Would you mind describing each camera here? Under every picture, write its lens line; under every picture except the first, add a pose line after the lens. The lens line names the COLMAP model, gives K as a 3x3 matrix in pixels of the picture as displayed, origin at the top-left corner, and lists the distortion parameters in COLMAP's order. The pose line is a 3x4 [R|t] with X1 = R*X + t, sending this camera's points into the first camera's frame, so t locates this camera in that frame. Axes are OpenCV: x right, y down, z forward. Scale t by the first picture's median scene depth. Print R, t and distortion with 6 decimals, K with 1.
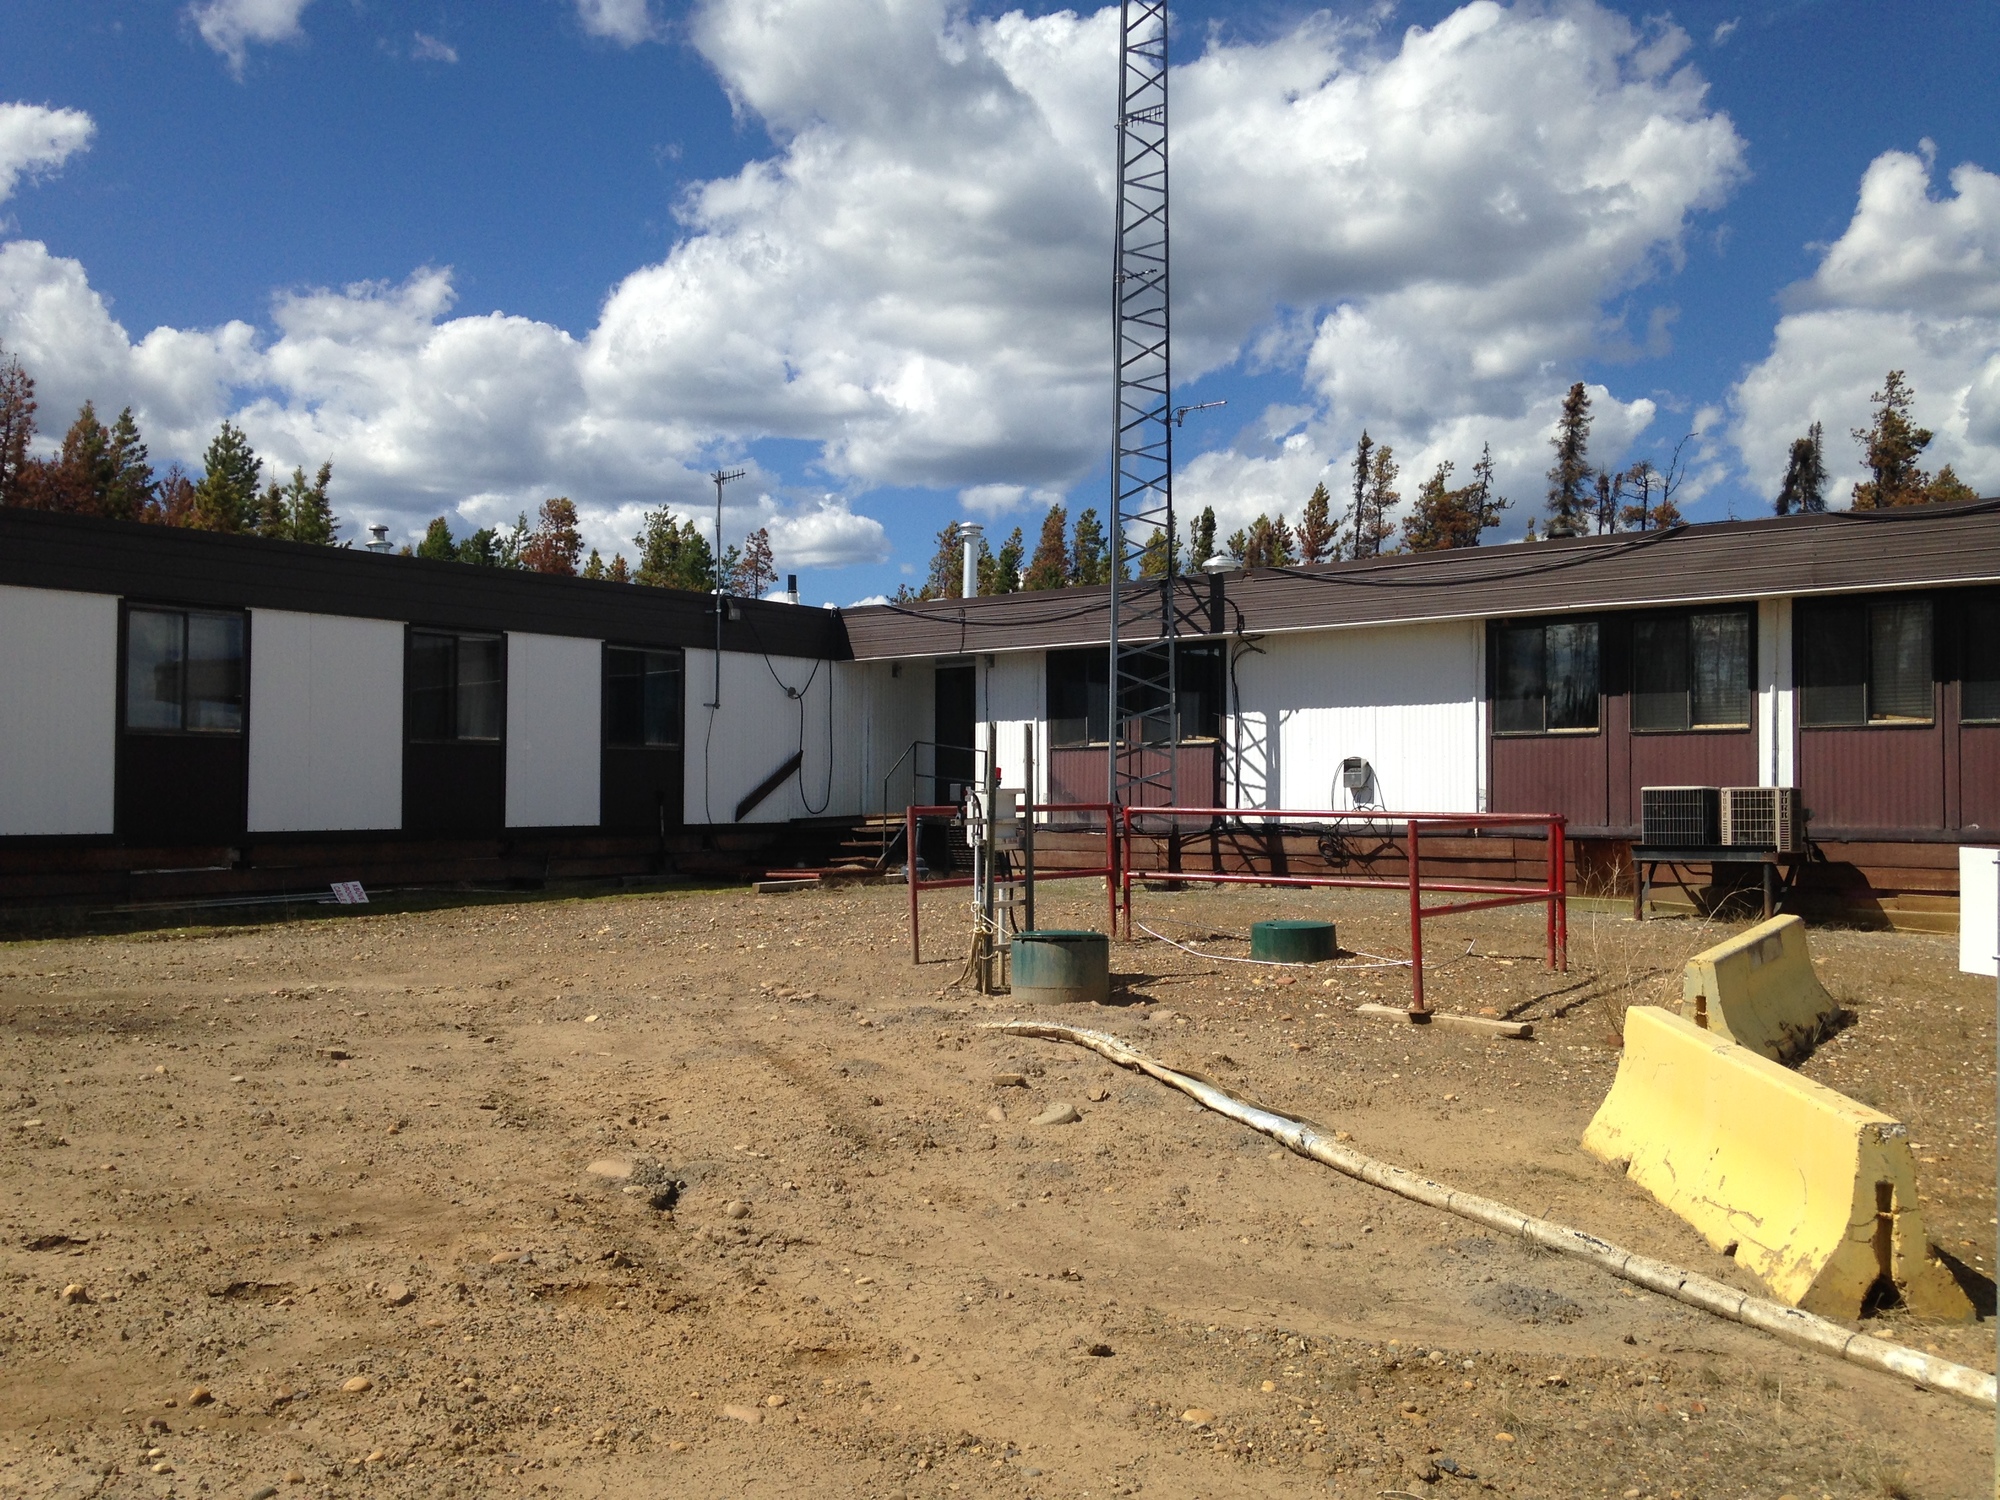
lens RADIAL K [[1918.4, 0, 992.8], [0, 1918.4, 724.3], [0, 0, 1]] dist [0.137935, 0.000000]
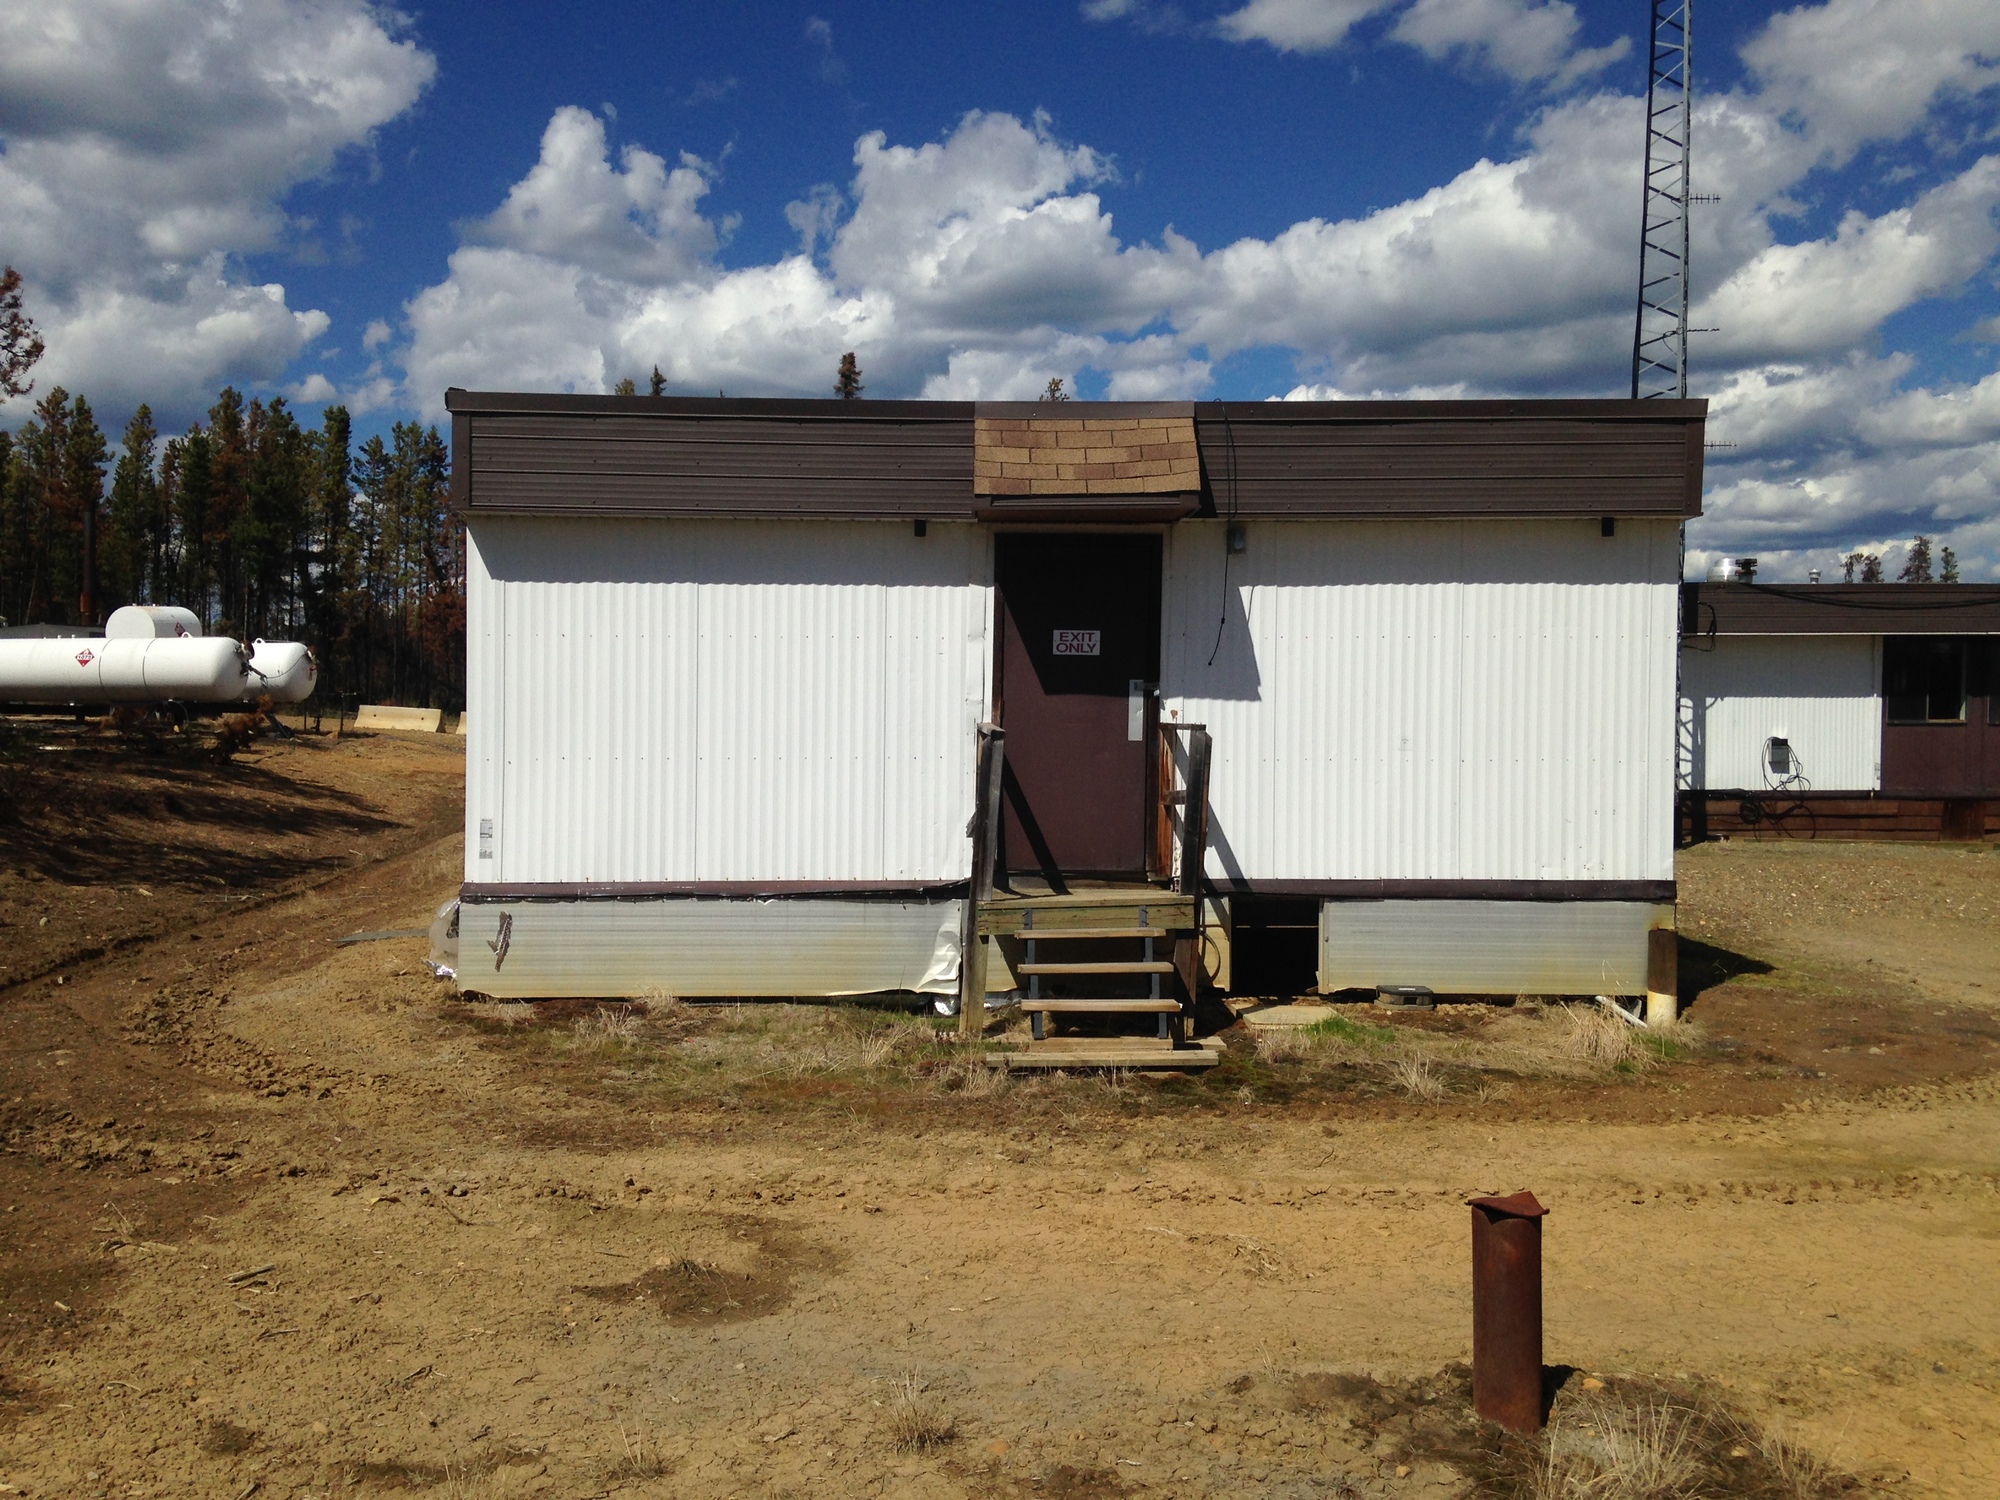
lens RADIAL K [[1918.4, 0, 982.6], [0, 1918.4, 736.7], [0, 0, 1]] dist [0.137935, 0.000000]
pose [[0.767682, -0.007360, 0.640789, -1.038153], [-0.027312, 0.998650, 0.044191, -0.025866], [-0.640249, -0.051426, 0.766444, 0.350668]]
